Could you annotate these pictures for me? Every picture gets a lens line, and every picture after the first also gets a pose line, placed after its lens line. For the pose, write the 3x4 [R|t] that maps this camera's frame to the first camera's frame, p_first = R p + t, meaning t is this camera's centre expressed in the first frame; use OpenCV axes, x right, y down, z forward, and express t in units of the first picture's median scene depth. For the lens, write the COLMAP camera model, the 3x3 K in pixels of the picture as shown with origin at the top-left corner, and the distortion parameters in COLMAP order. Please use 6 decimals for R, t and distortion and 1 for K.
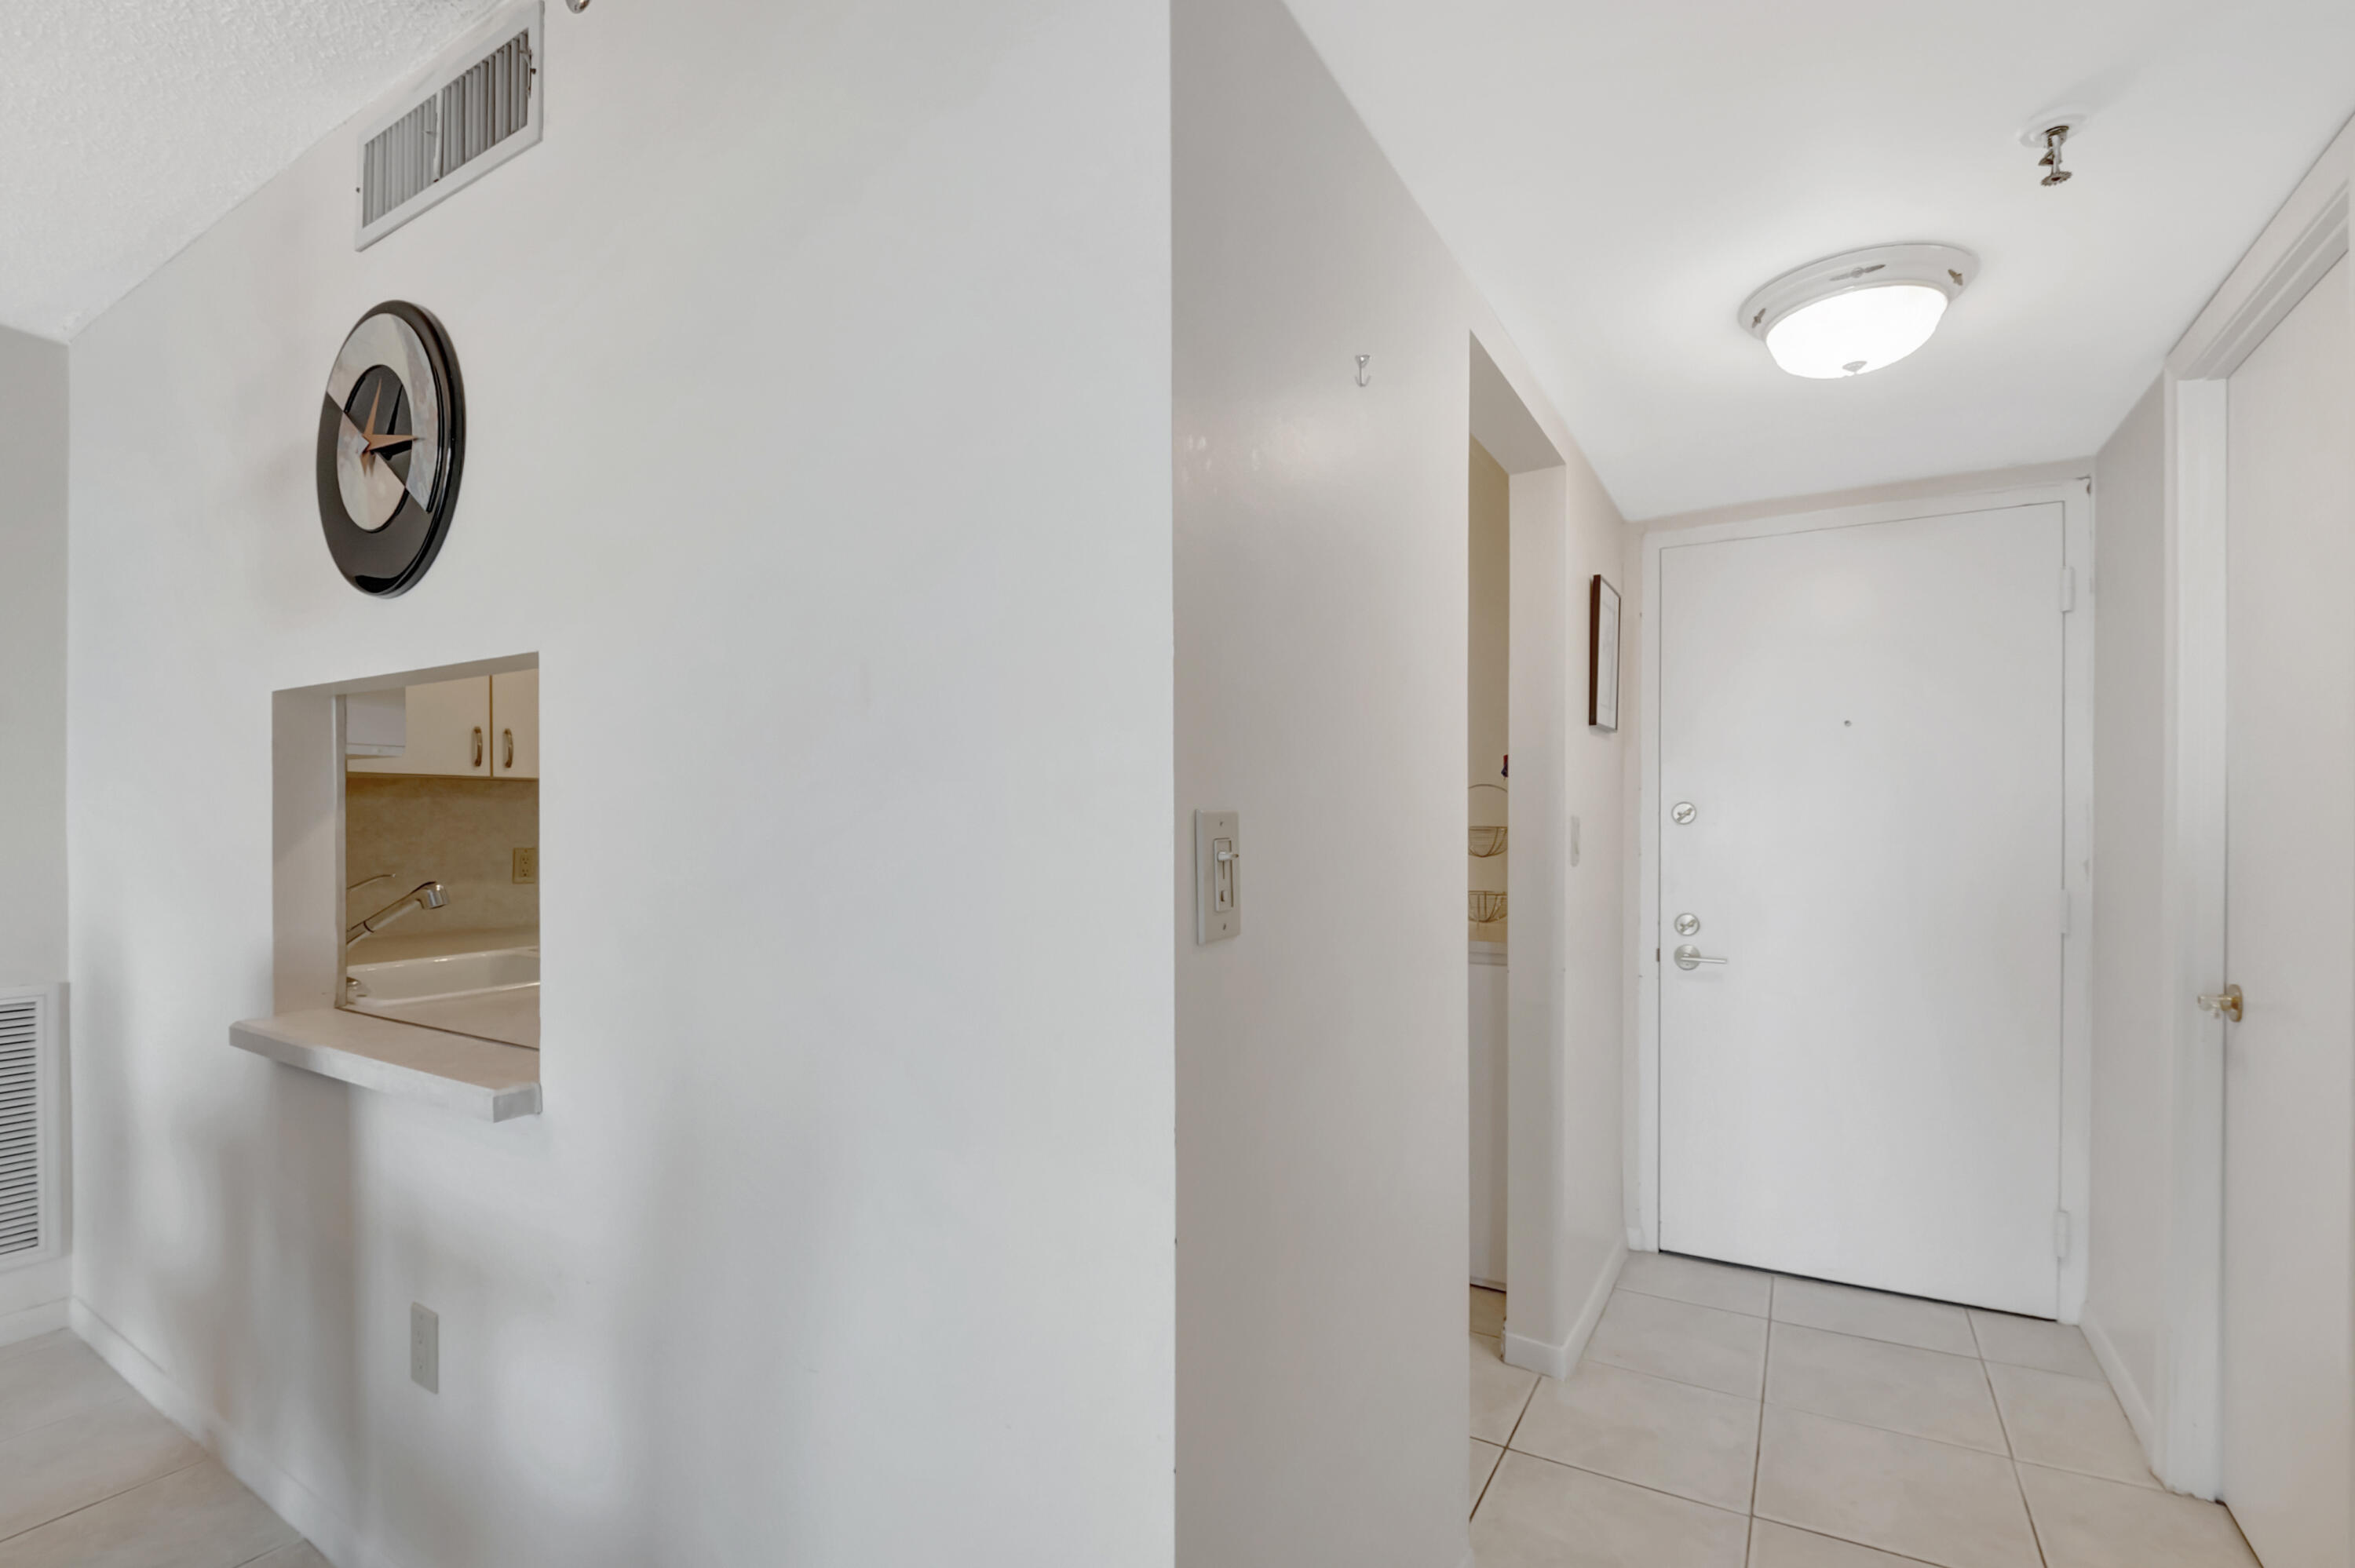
lens RADIAL K [[1018.4, 0, 1191.3], [0, 1018.4, 789.0], [0, 0, 1]] dist [0.000357, -0.014550]
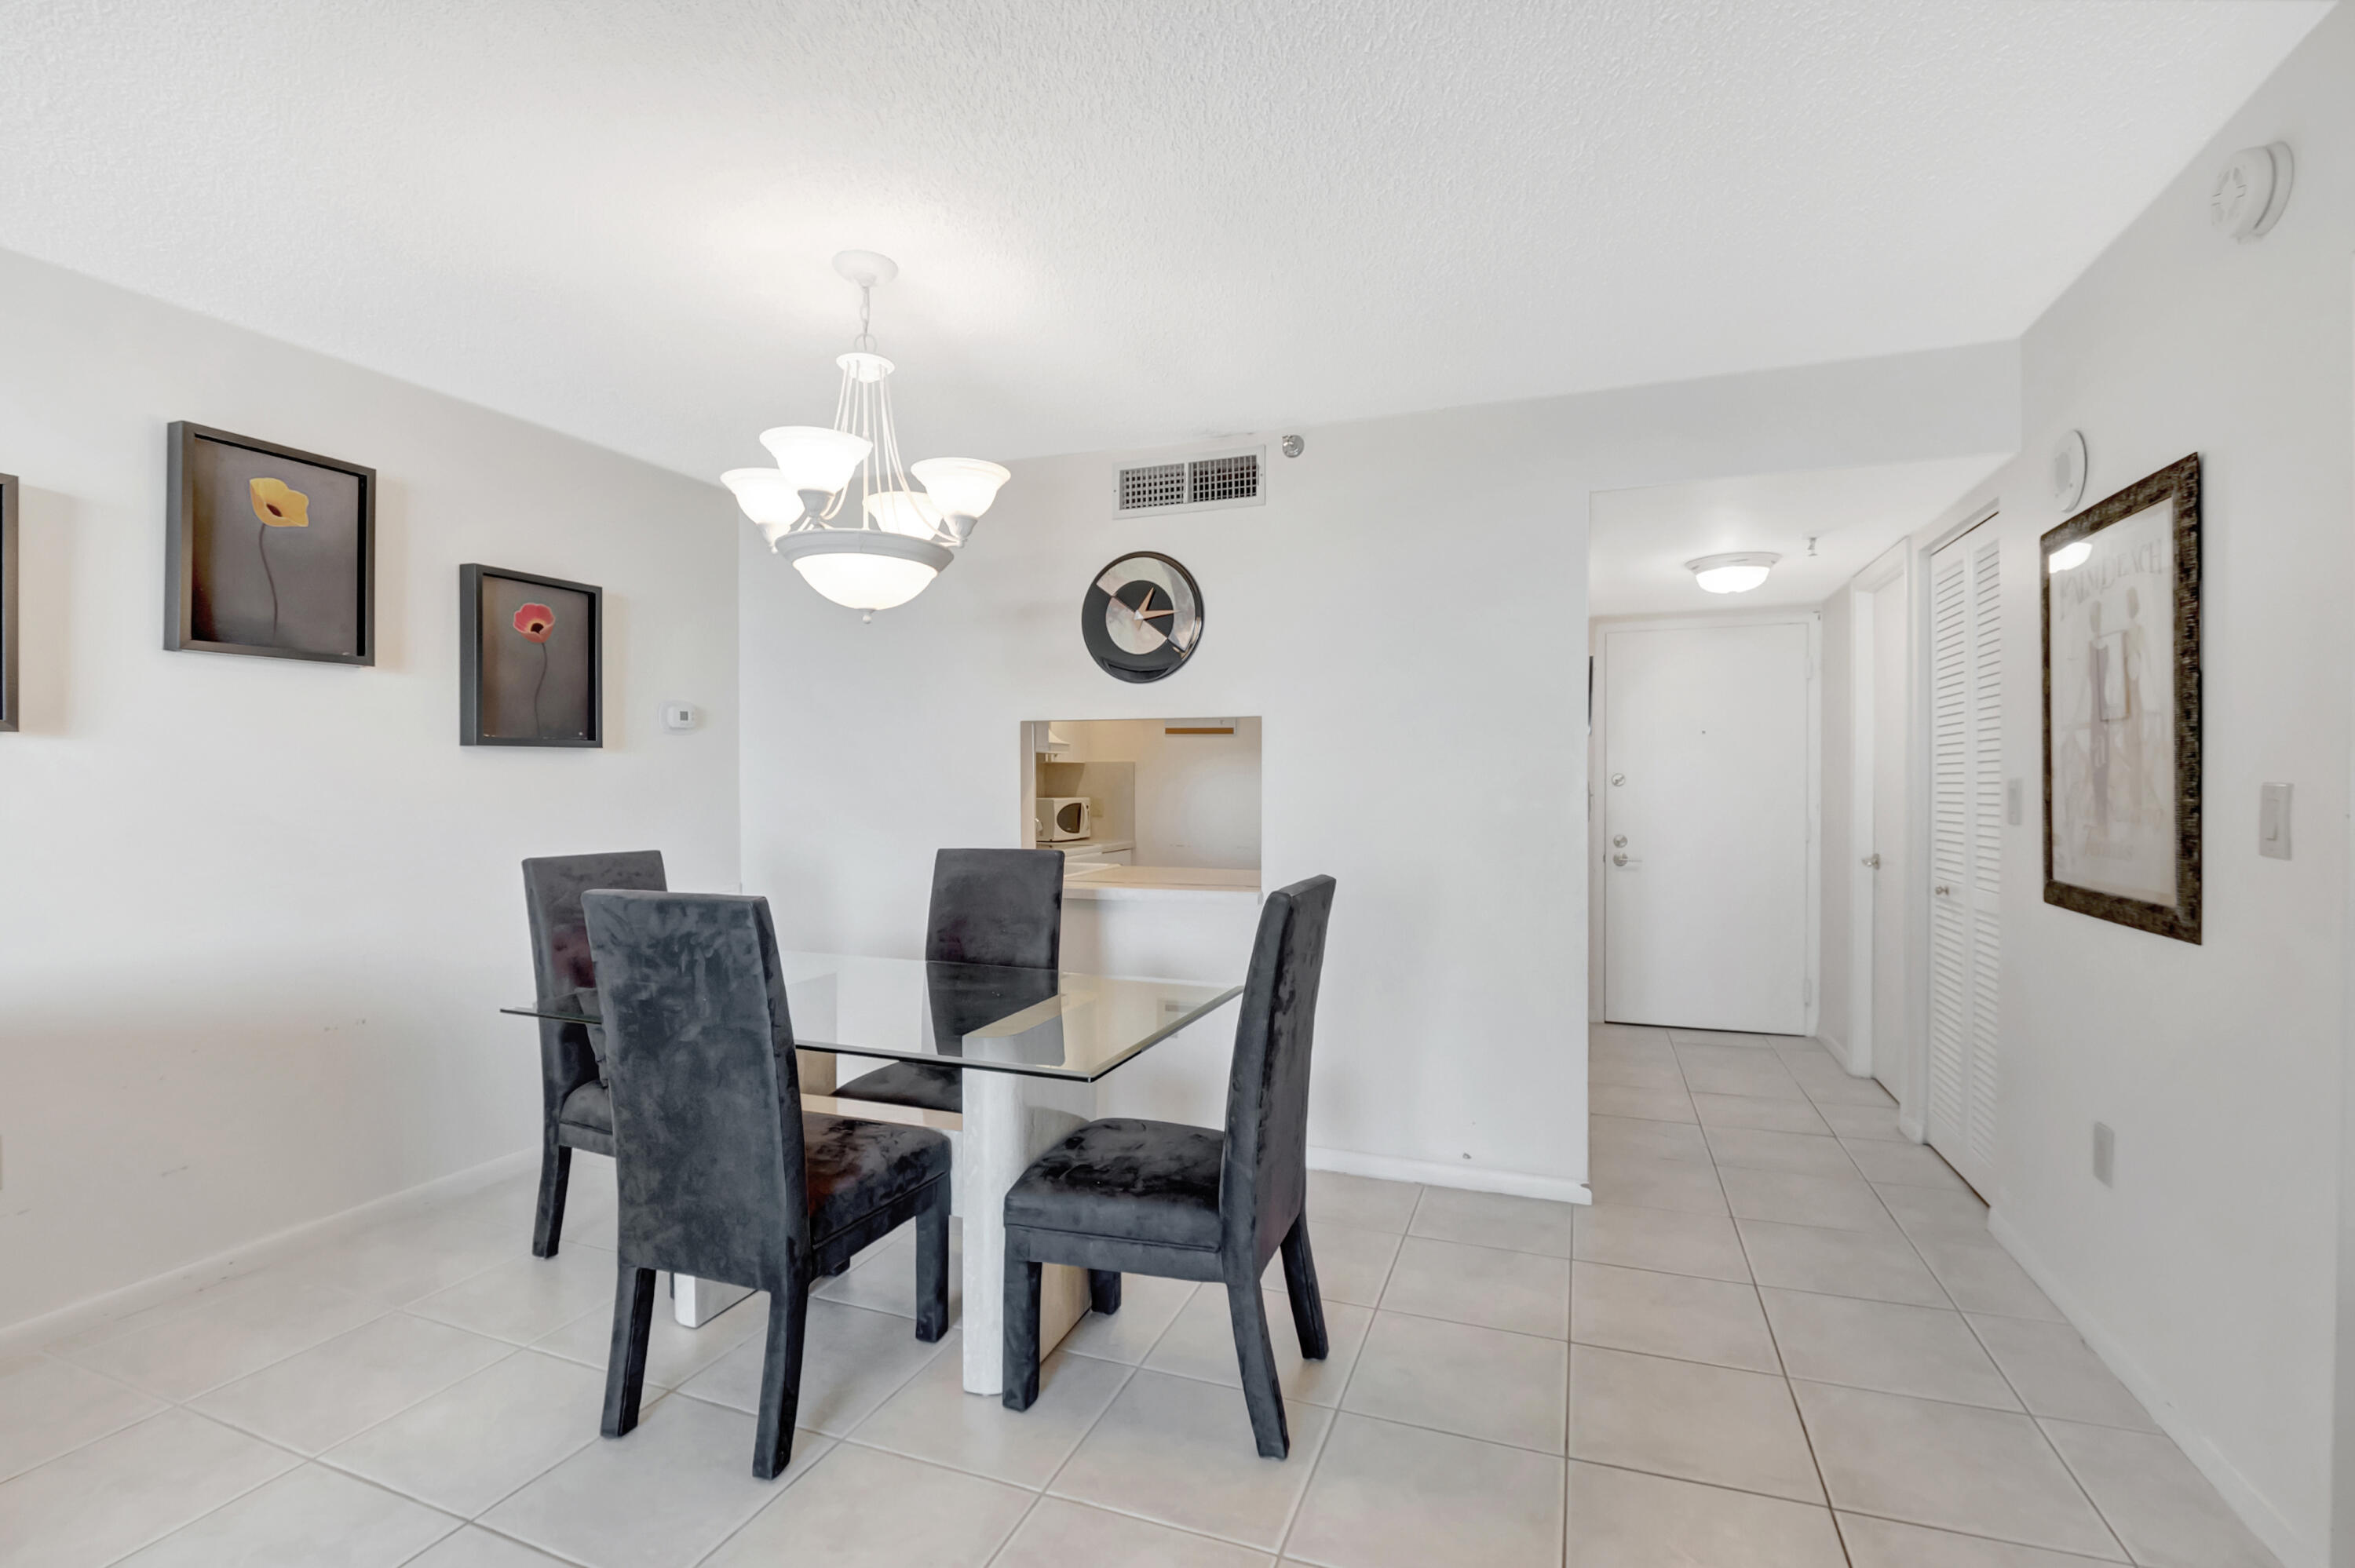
lens RADIAL K [[1018.4, 0, 1191.3], [0, 1018.4, 789.0], [0, 0, 1]] dist [0.000357, -0.014550]
pose [[0.984443, -0.011332, 0.175340, -0.862169], [0.007685, 0.999740, 0.021468, -0.007539], [-0.175537, -0.019787, 0.984274, -0.961070]]
